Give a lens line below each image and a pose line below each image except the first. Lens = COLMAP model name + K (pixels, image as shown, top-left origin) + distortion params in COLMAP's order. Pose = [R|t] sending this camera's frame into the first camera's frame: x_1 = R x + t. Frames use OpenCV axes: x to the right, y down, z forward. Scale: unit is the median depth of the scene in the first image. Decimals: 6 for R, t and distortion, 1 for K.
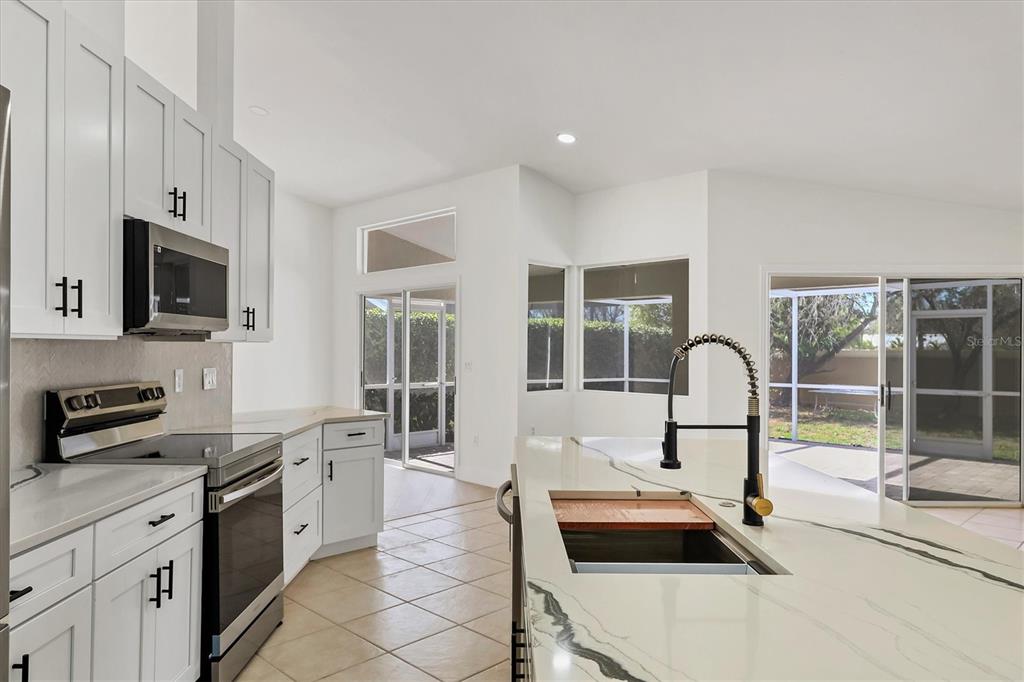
lens RADIAL K [[681.6, 0, 516.0], [0, 681.6, 348.5], [0, 0, 1]] dist [0.018954, -0.003508]
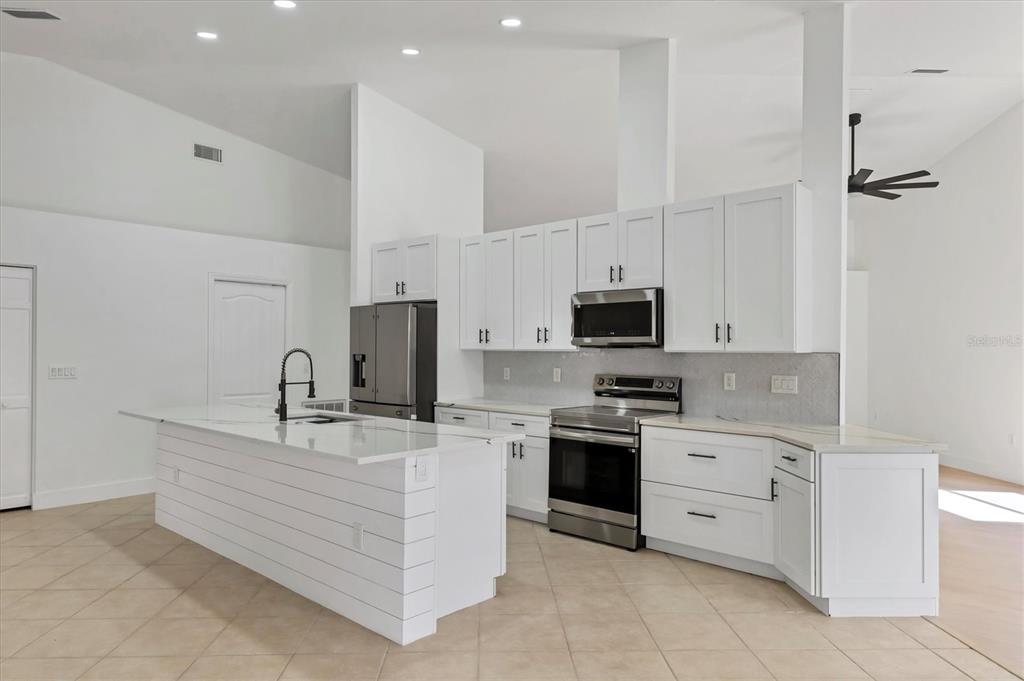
lens RADIAL K [[648.2, 0, 507.4], [0, 648.2, 337.7], [0, 0, 1]] dist [-0.000815, -0.000430]
pose [[-0.689034, -0.021364, -0.724414, 0.459314], [-0.008772, 0.999738, -0.021140, -0.004397], [0.724676, -0.008212, -0.689041, 0.987086]]
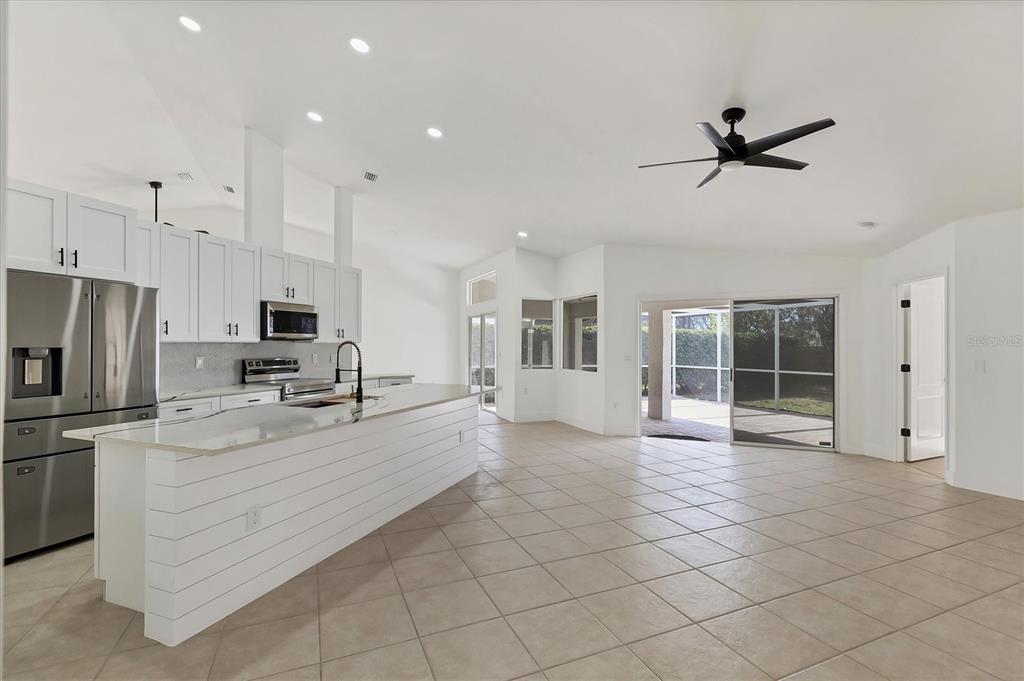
lens RADIAL K [[461.8, 0, 512.9], [0, 461.8, 344.5], [0, 0, 1]] dist [0.000309, -0.001009]
pose [[0.929820, -0.001689, -0.368011, 0.513455], [0.000720, 0.999996, -0.002768, 0.001012], [0.368014, 0.002309, 0.929817, -0.194948]]
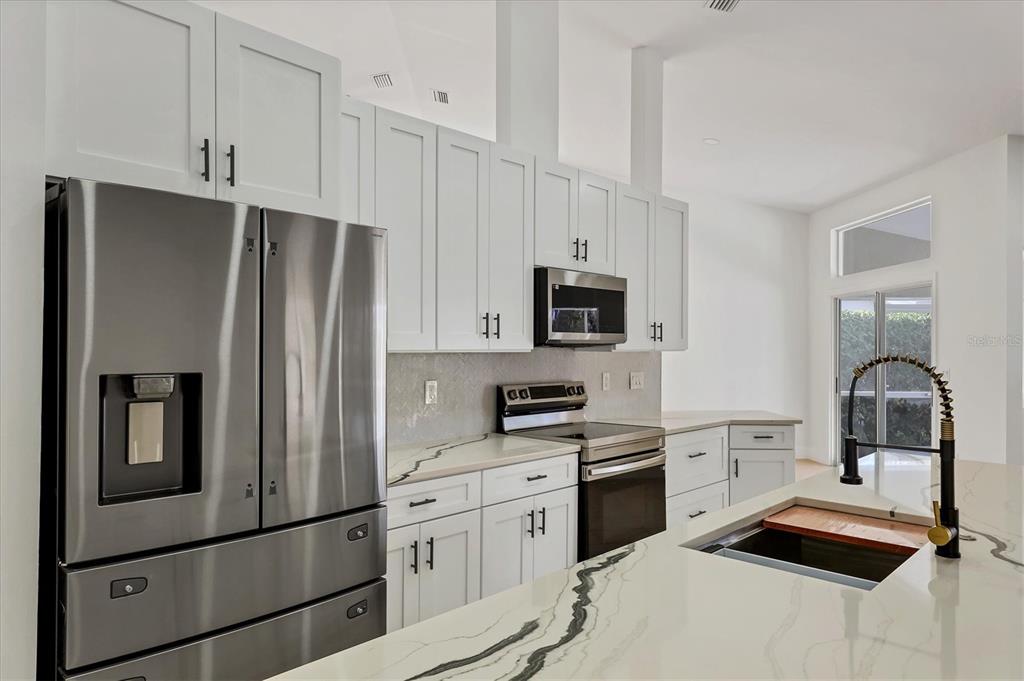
lens RADIAL K [[681.6, 0, 513.5], [0, 681.6, 348.0], [0, 0, 1]] dist [0.018954, -0.003508]
pose [[0.720319, -0.002570, -0.693638, 0.171934], [0.000179, 0.999994, -0.003519, -0.007122], [0.693643, 0.002410, 0.720315, -0.026676]]
